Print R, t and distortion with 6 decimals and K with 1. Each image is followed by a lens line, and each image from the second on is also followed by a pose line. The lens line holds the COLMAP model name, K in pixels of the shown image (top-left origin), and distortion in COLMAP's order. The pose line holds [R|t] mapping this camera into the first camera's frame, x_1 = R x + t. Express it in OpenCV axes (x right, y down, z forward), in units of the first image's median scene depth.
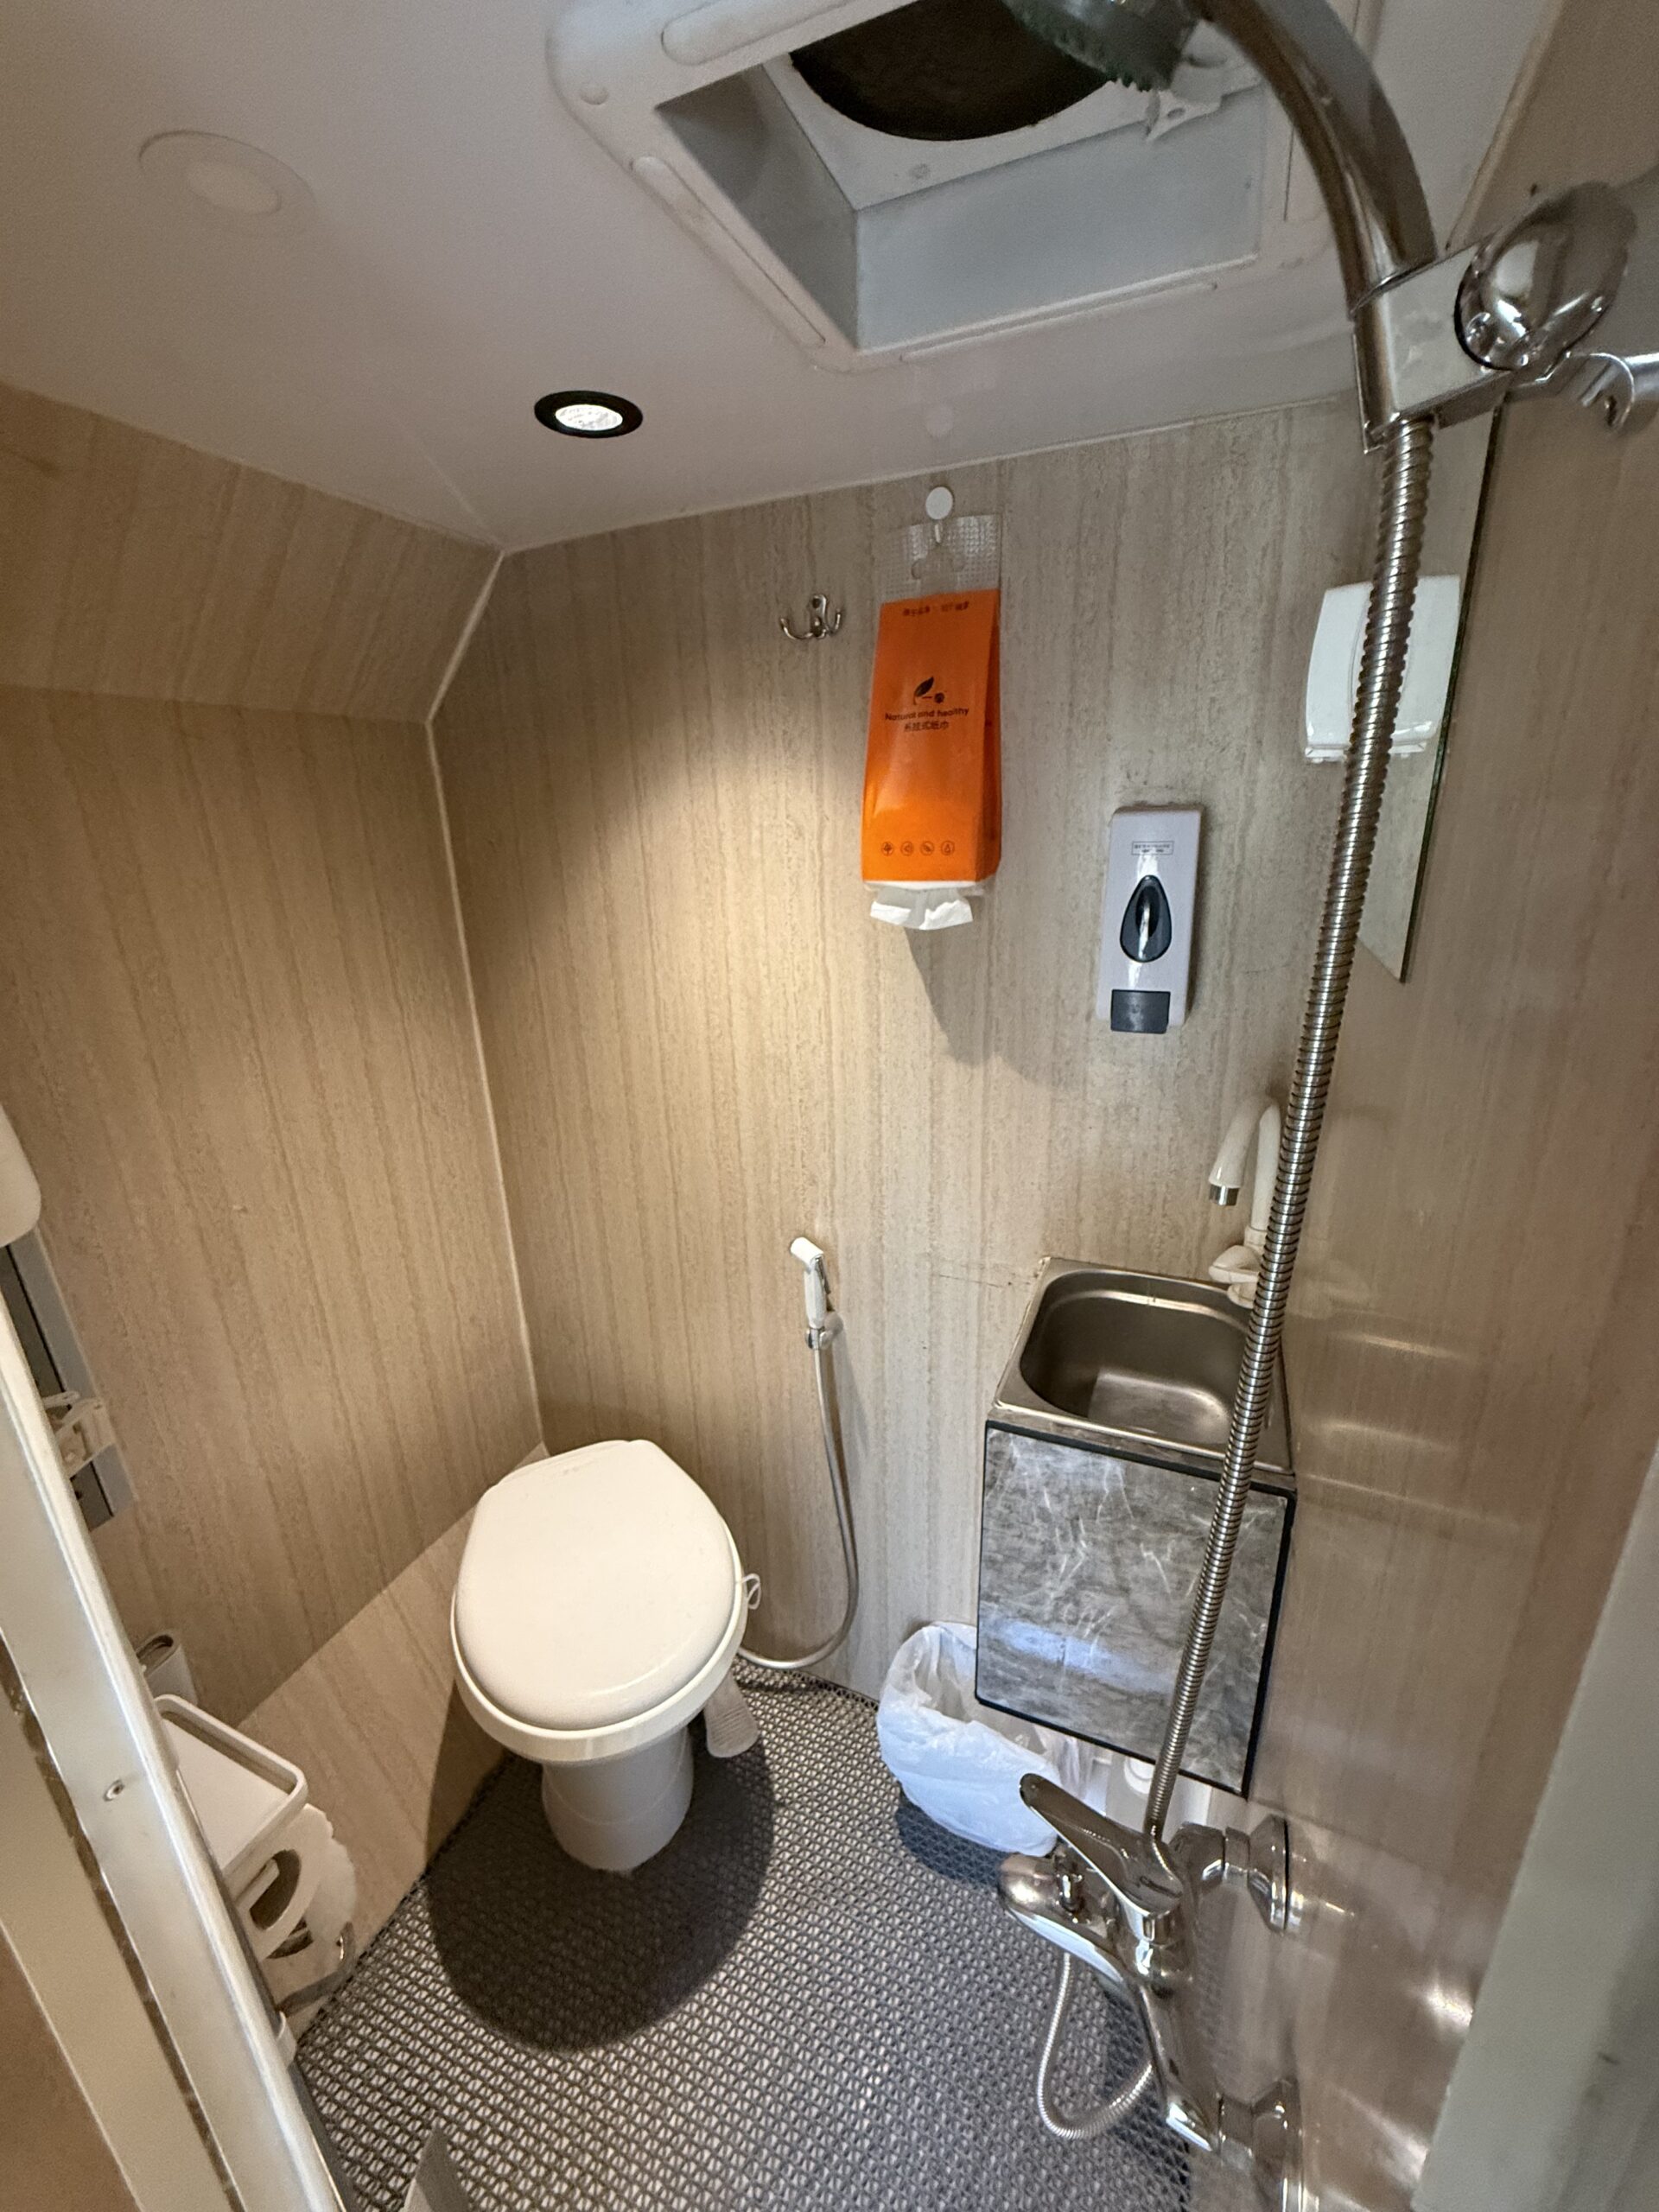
lens RADIAL K [[874.7, 0, 830.9], [0, 874.7, 1098.9], [0, 0, 1]] dist [-0.002458, -0.000066]
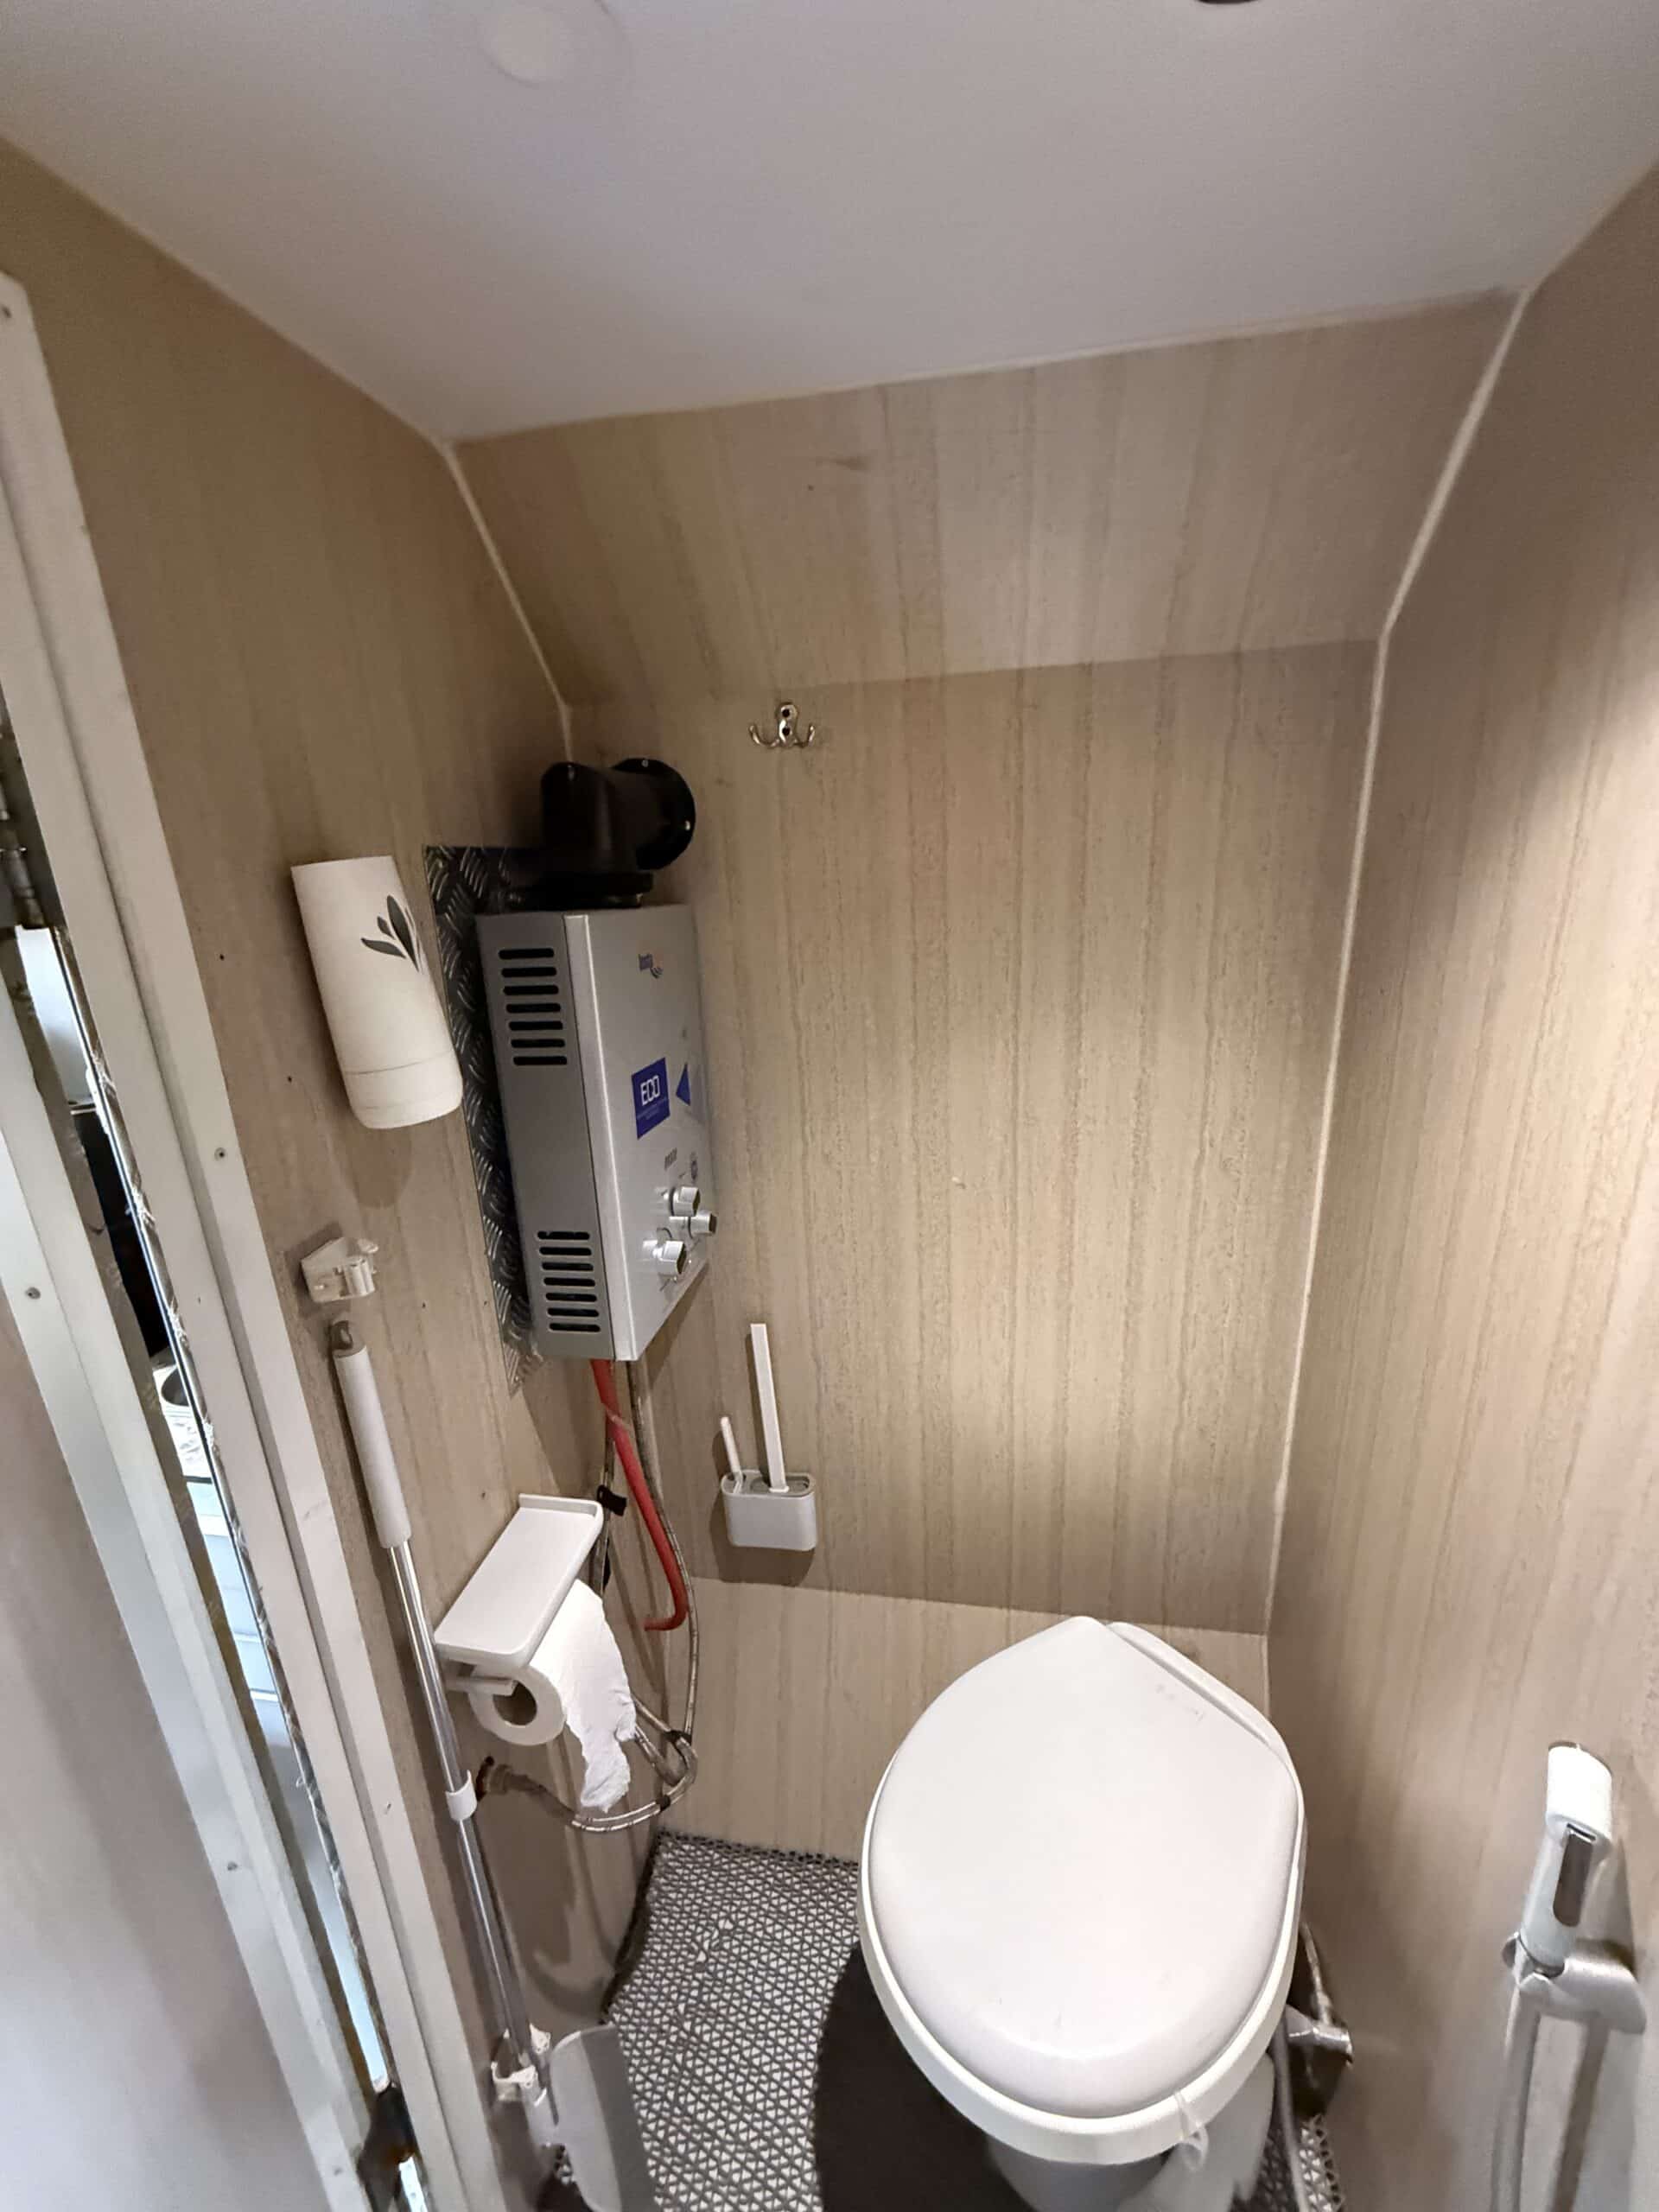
lens RADIAL K [[881.0, 0, 830.7], [0, 881.0, 1100.6], [0, 0, 1]] dist [0.000406, 0.000017]
pose [[0.233428, 0.297715, -0.925677, 0.200745], [-0.264116, 0.935598, 0.234304, -0.156824], [0.935817, 0.189793, 0.297026, 0.514065]]
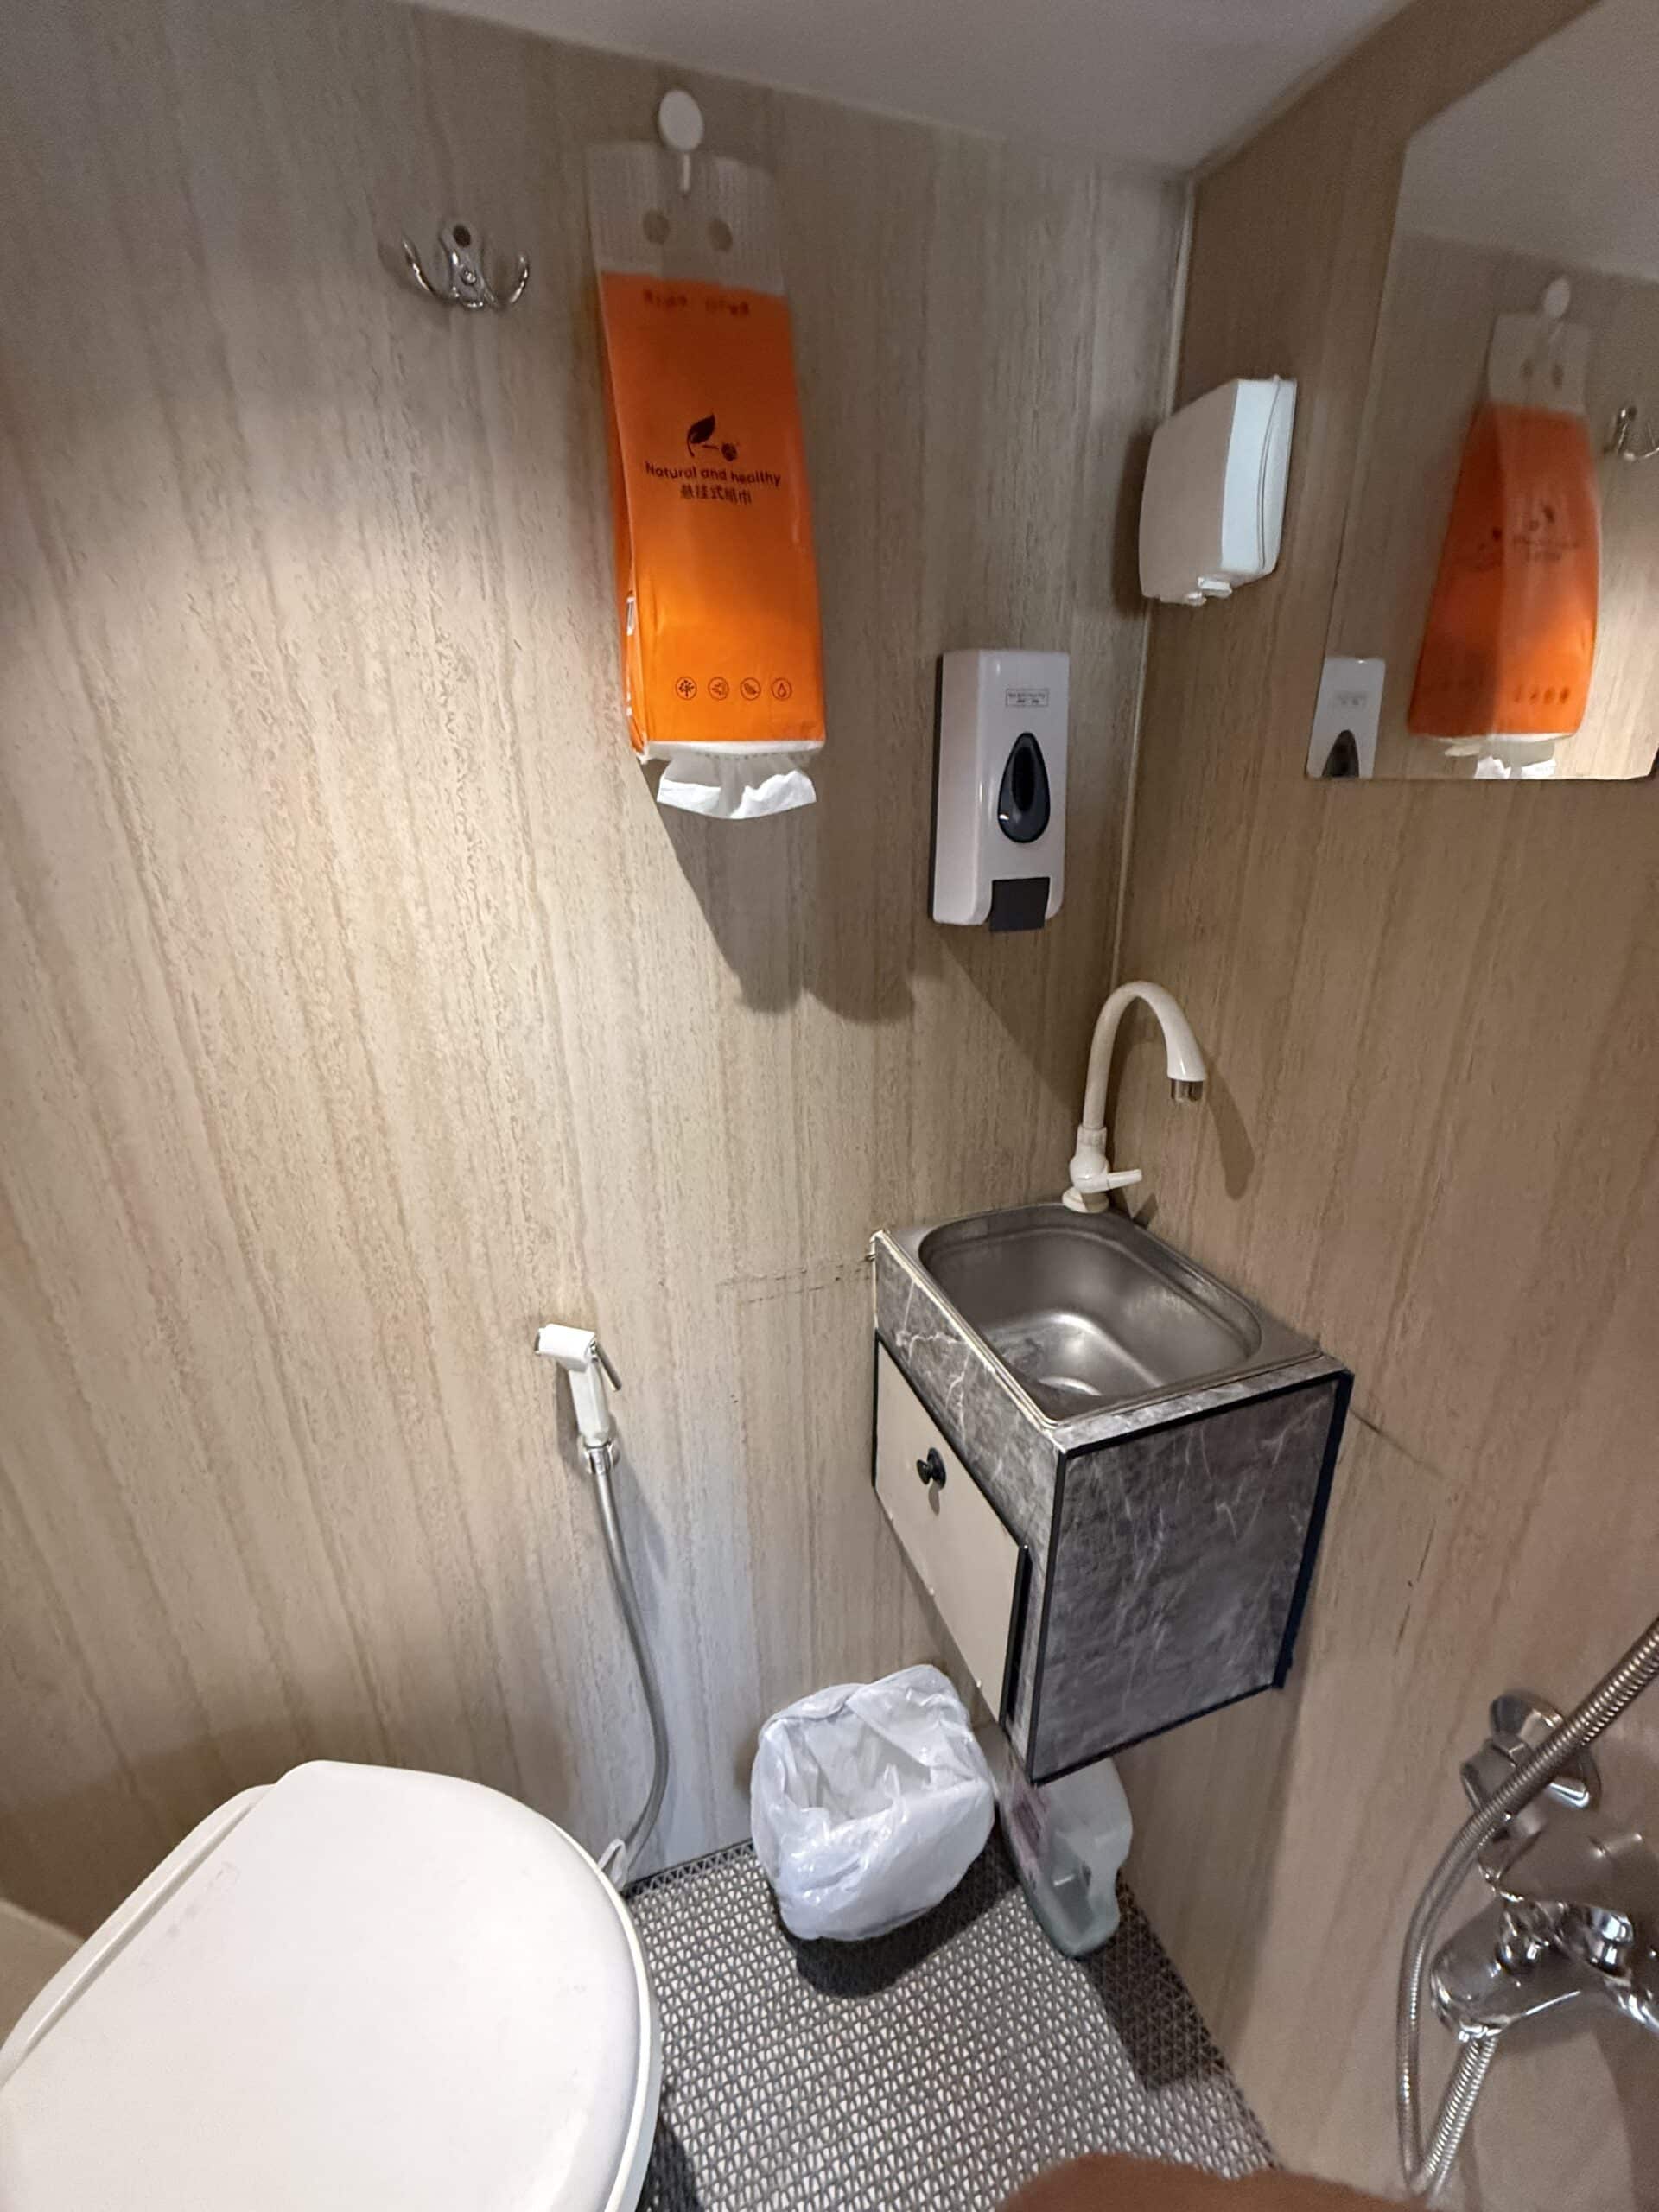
lens RADIAL K [[874.7, 0, 830.9], [0, 874.7, 1098.9], [0, 0, 1]] dist [-0.002458, -0.000066]
pose [[0.741127, -0.217715, 0.635083, -0.280915], [0.199452, 0.974650, 0.101367, -0.032541], [-0.641053, 0.051543, 0.765764, 0.395643]]
